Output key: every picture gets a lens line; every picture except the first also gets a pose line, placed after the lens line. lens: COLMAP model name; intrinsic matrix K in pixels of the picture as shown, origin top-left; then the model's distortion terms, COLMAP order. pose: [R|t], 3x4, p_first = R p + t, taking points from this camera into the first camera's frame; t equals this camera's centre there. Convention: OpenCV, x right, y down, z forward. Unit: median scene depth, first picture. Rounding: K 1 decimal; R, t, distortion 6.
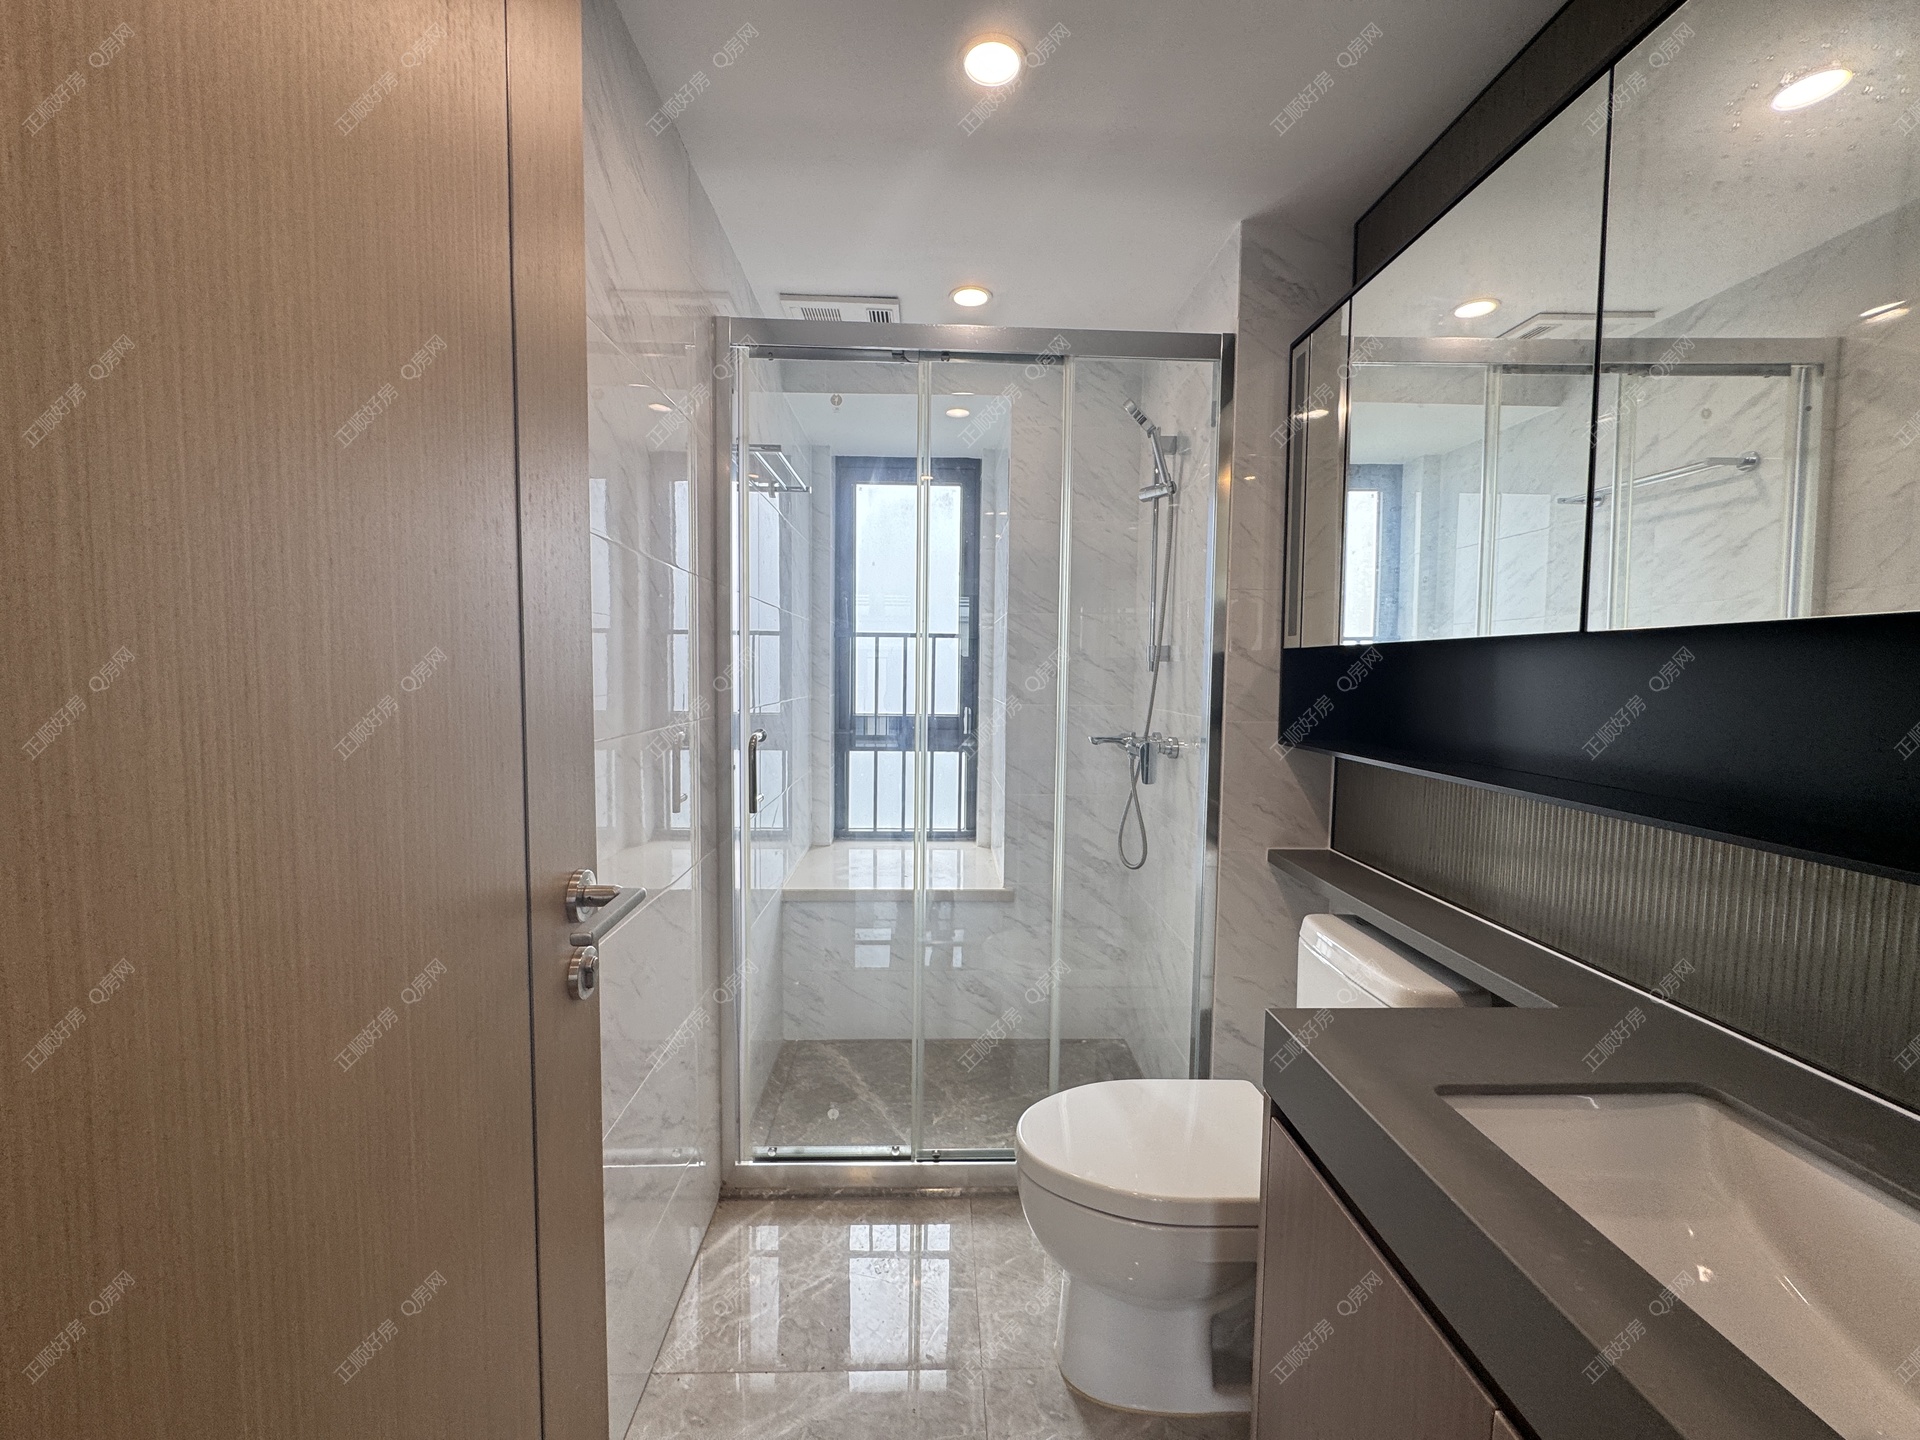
lens RADIAL K [[770.7, 0, 960.0], [0, 770.7, 720.0], [0, 0, 1]] dist [-0.002046, -0.000074]
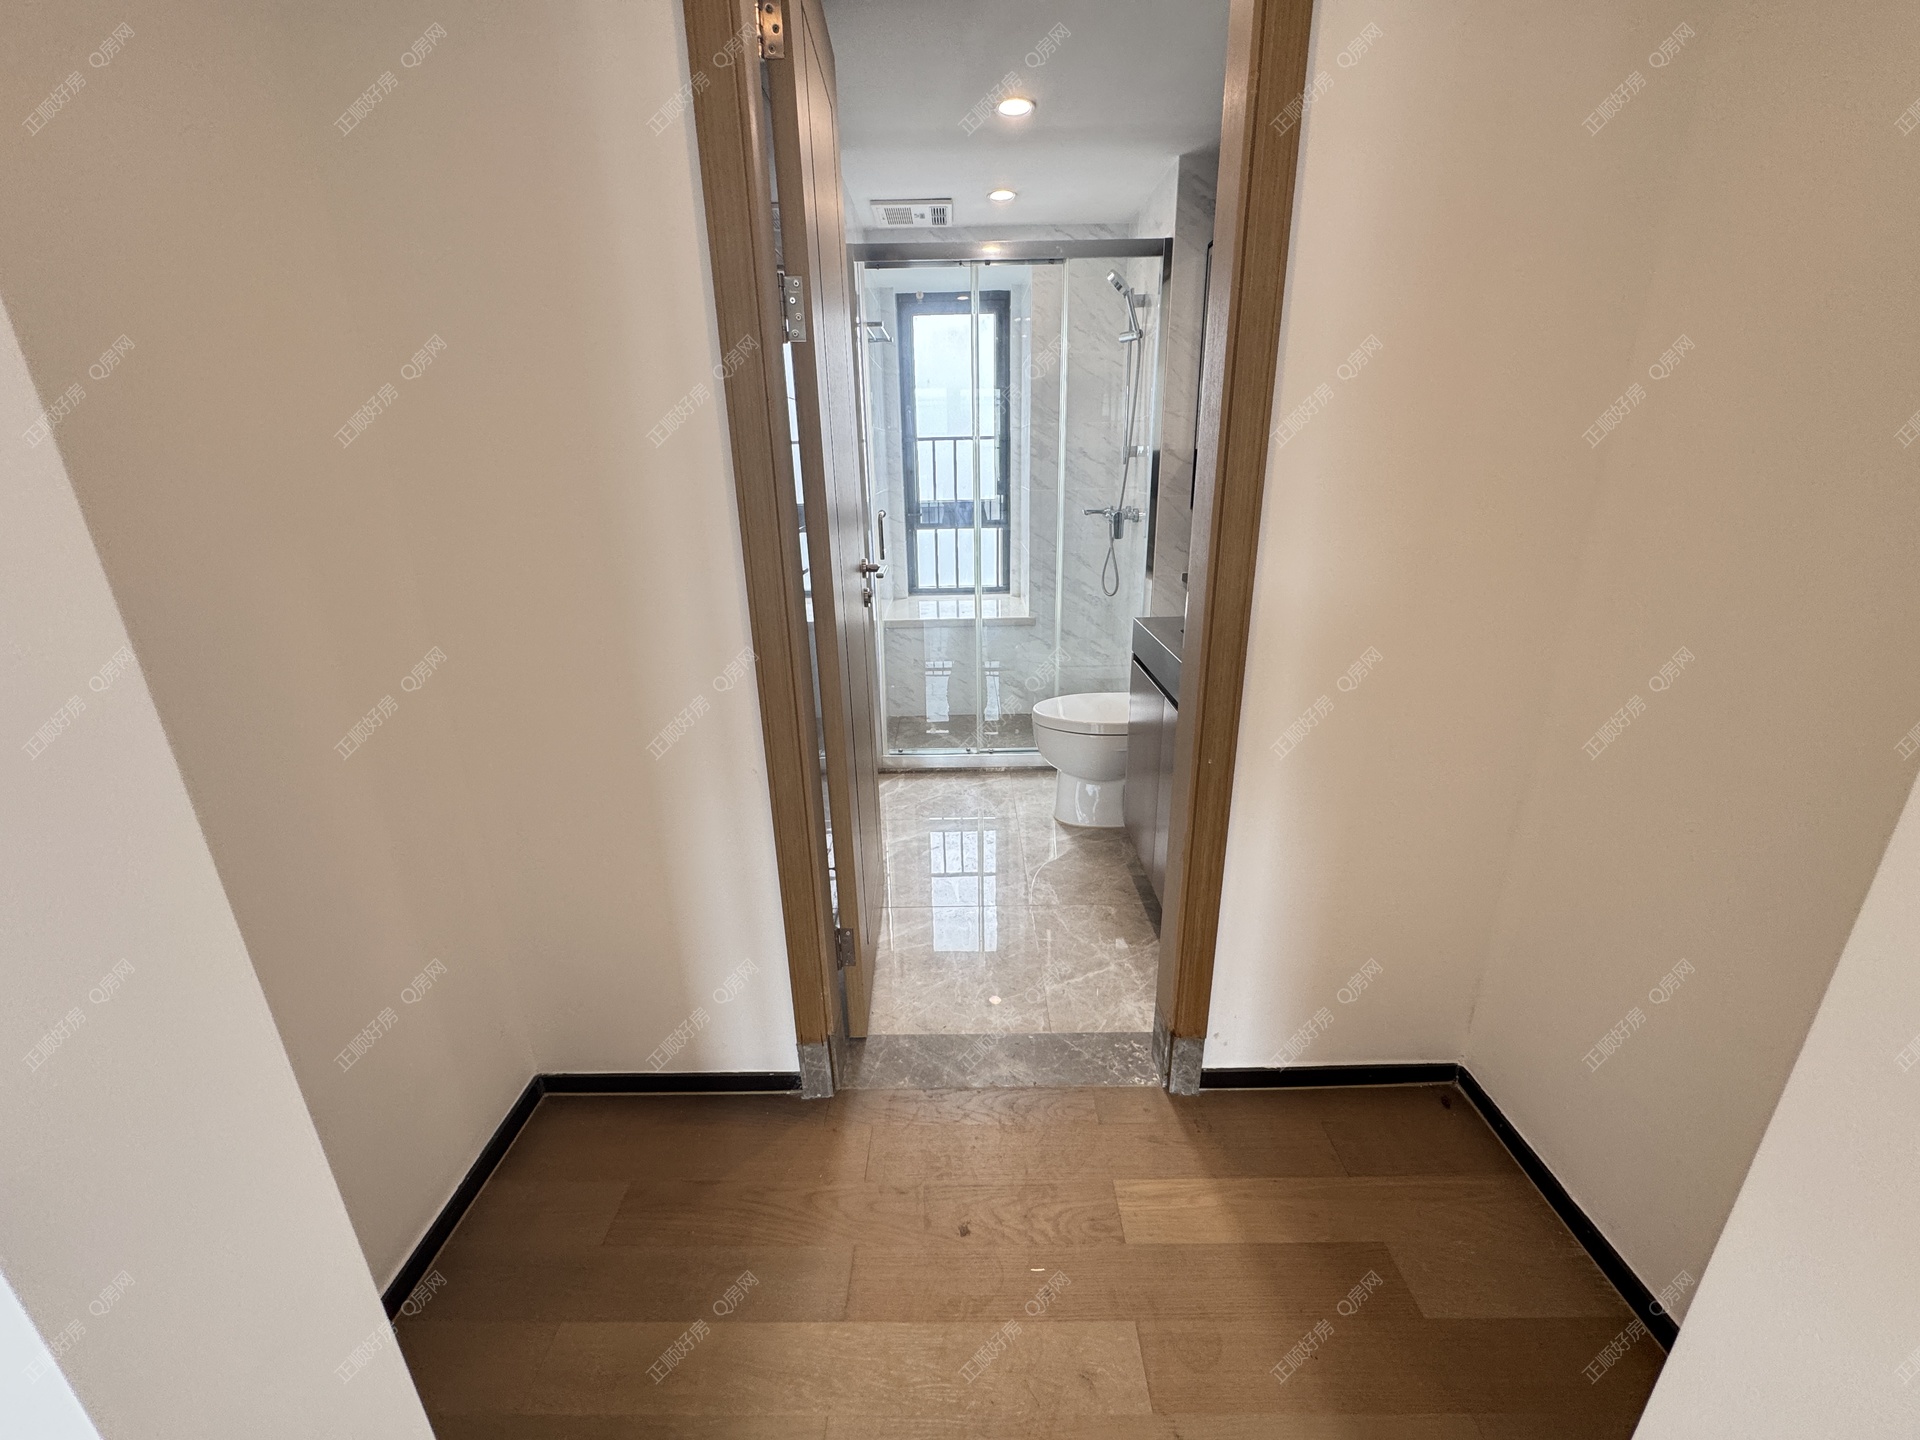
lens RADIAL K [[770.7, 0, 960.0], [0, 770.7, 720.0], [0, 0, 1]] dist [-0.002046, -0.000074]
pose [[0.998820, -0.019017, -0.044695, -0.011782], [0.030118, 0.964396, 0.262742, 0.009801], [0.038107, -0.263778, 0.963830, -0.411540]]
